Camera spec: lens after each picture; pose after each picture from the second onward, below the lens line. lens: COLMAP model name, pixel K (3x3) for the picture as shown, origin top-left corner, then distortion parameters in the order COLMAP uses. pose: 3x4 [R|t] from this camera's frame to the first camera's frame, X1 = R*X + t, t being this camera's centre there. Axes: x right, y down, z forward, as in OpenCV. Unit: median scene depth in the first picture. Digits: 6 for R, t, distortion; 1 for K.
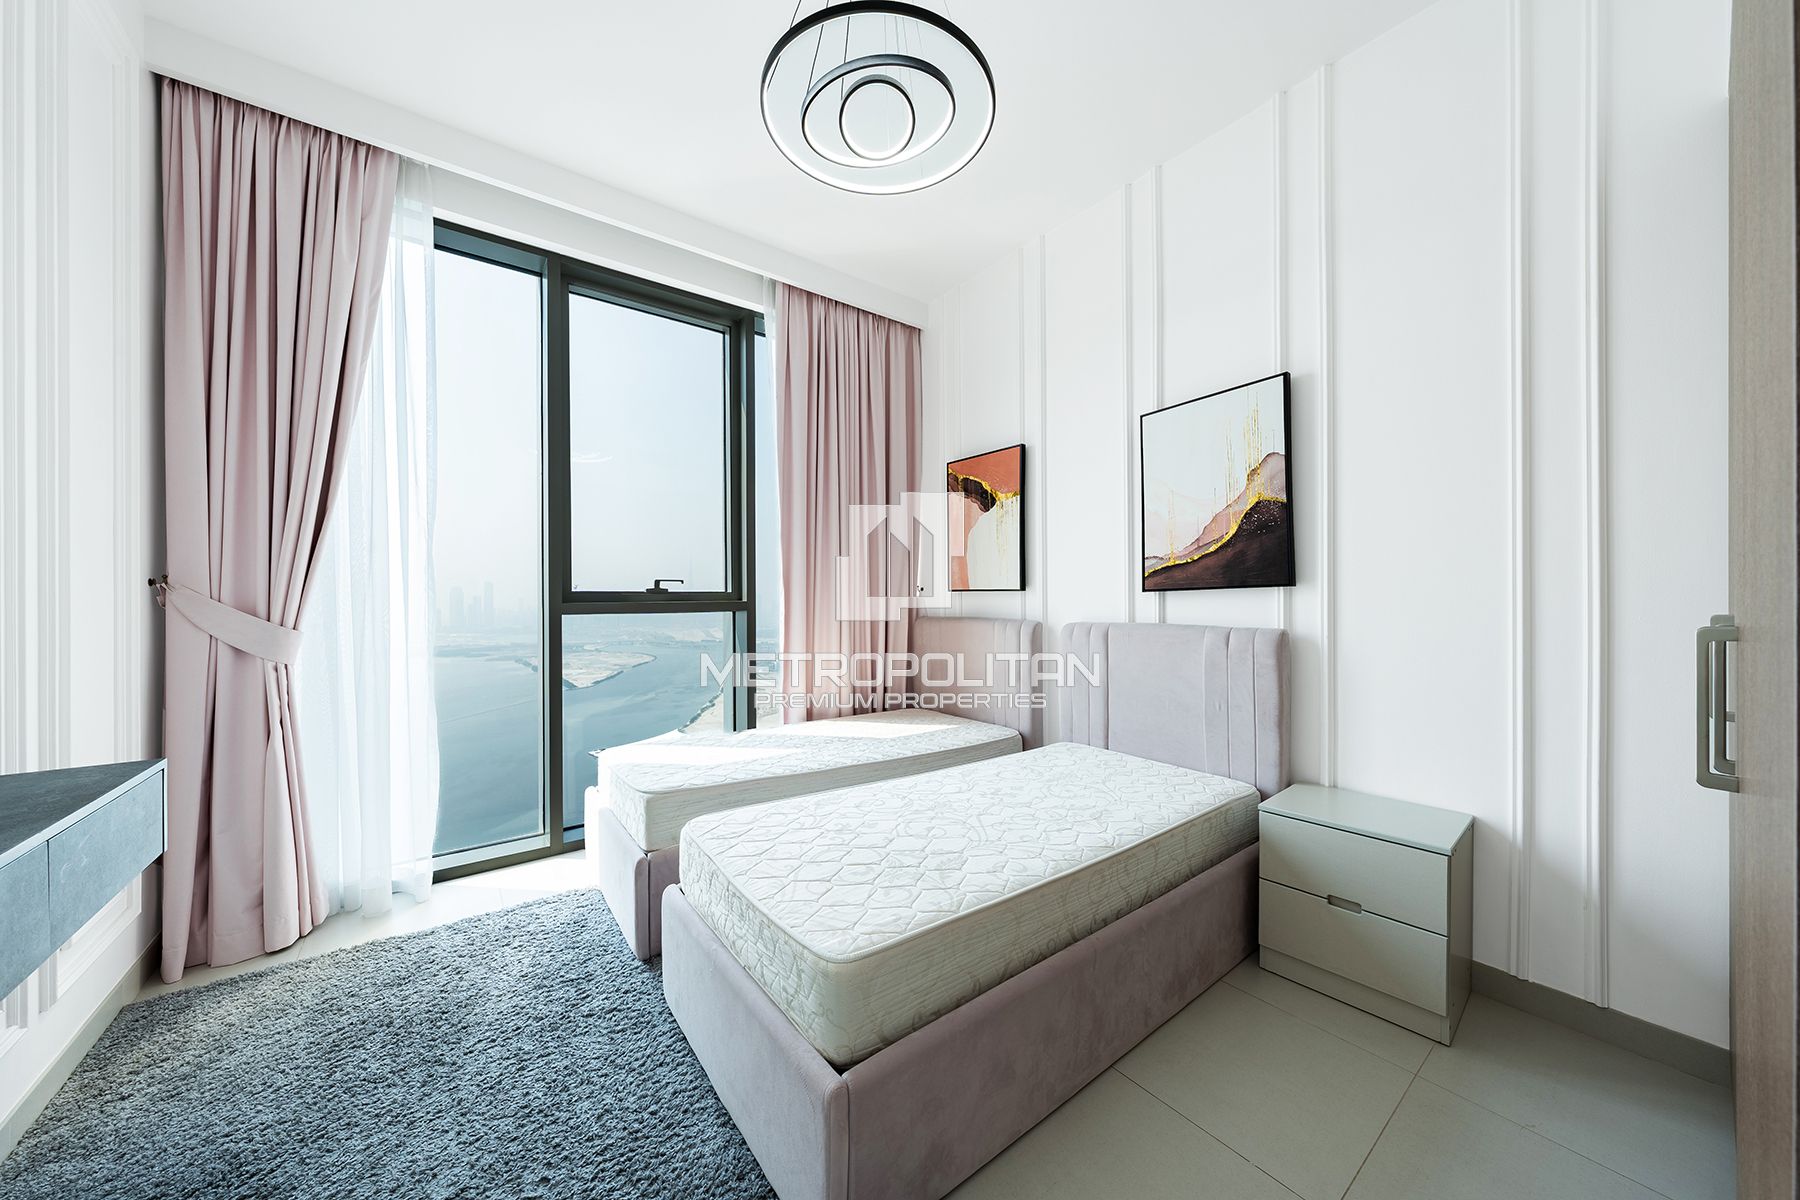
lens RADIAL K [[611.7, 0, 892.7], [0, 611.7, 611.1], [0, 0, 1]] dist [-0.002943, -0.000309]
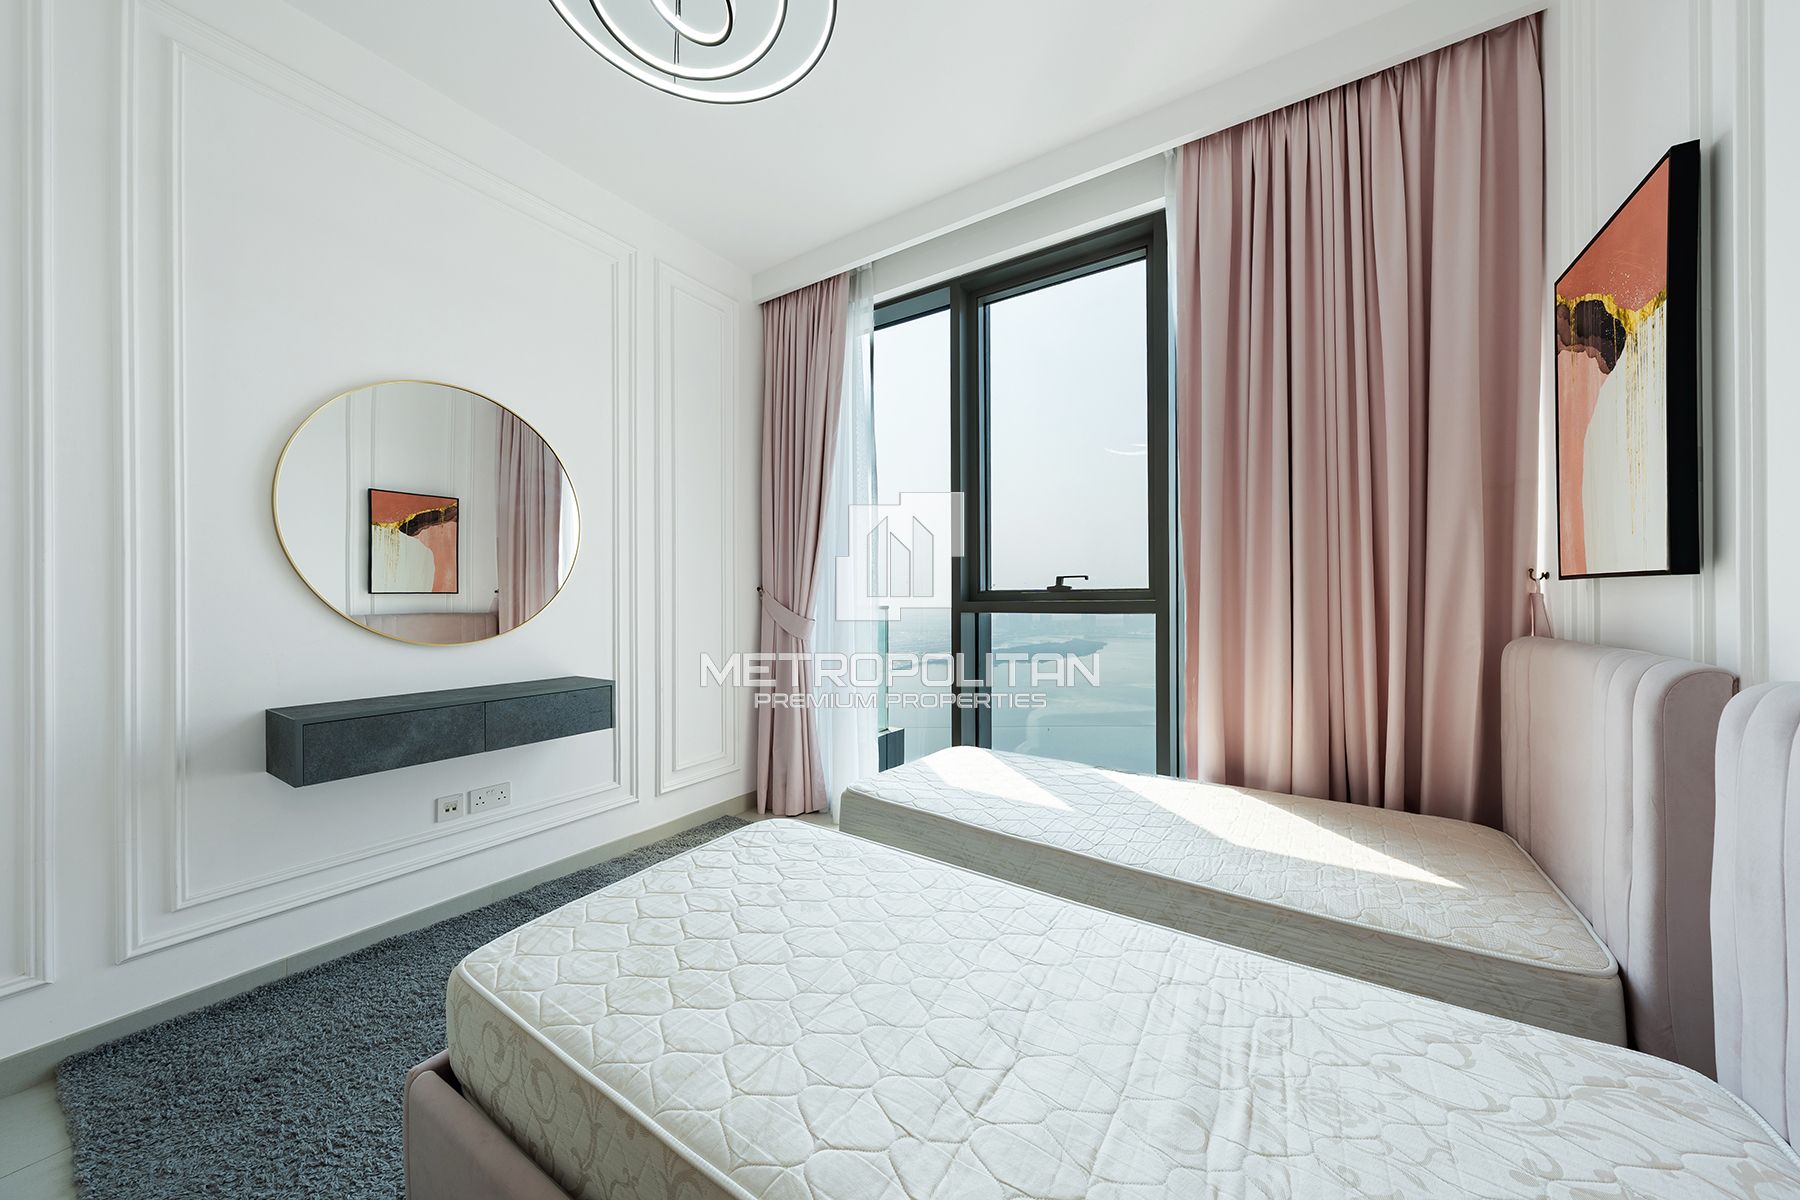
lens RADIAL K [[611.7, 0, 901.7], [0, 611.7, 608.1], [0, 0, 1]] dist [-0.002943, -0.000309]
pose [[0.338908, 0.016192, -0.940680, 0.414024], [-0.014719, 0.999821, 0.011907, -0.012841], [0.940704, 0.009810, 0.339085, 0.510079]]
